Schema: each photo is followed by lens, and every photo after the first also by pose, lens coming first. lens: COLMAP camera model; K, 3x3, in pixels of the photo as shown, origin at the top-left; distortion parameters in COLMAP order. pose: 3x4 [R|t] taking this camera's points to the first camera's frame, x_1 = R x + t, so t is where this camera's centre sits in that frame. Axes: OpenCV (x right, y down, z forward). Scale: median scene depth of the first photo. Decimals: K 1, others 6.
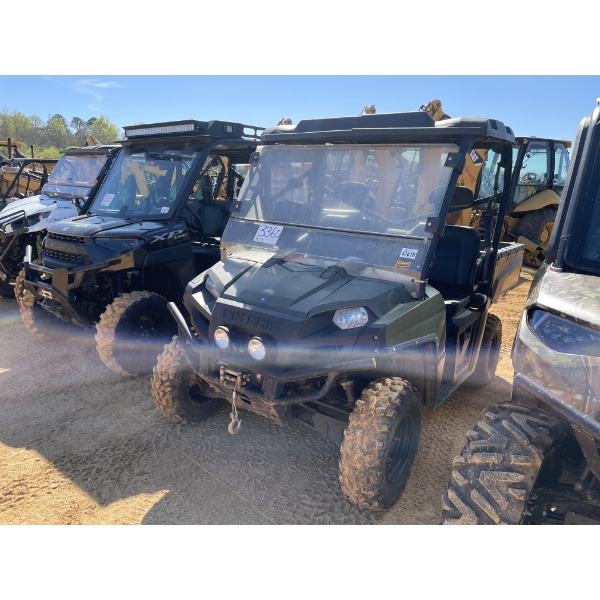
lens RADIAL K [[461.6, 0, 300.0], [0, 461.6, 300.0], [0, 0, 1]] dist [0.008368, 0.004540]
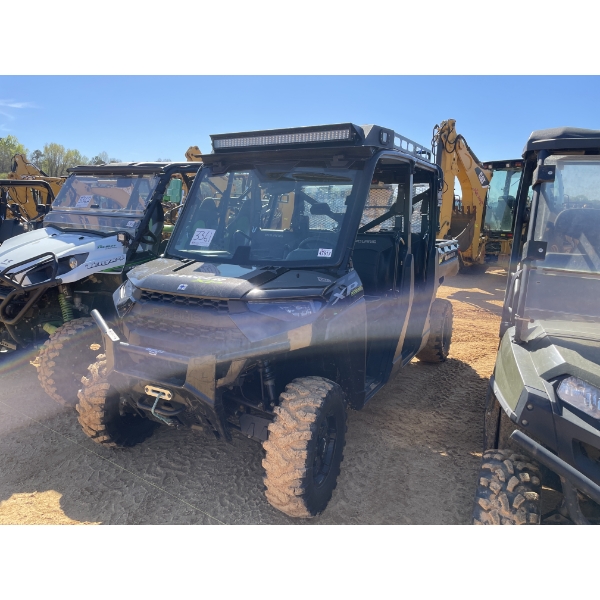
lens RADIAL K [[428.9, 0, 300.0], [0, 428.9, 300.0], [0, 0, 1]] dist [0.082104, -0.079028]
pose [[0.983250, -0.049899, 0.175298, -0.346534], [0.055207, 0.998149, -0.025529, -0.086087], [-0.173699, 0.034780, 0.984184, 0.295308]]
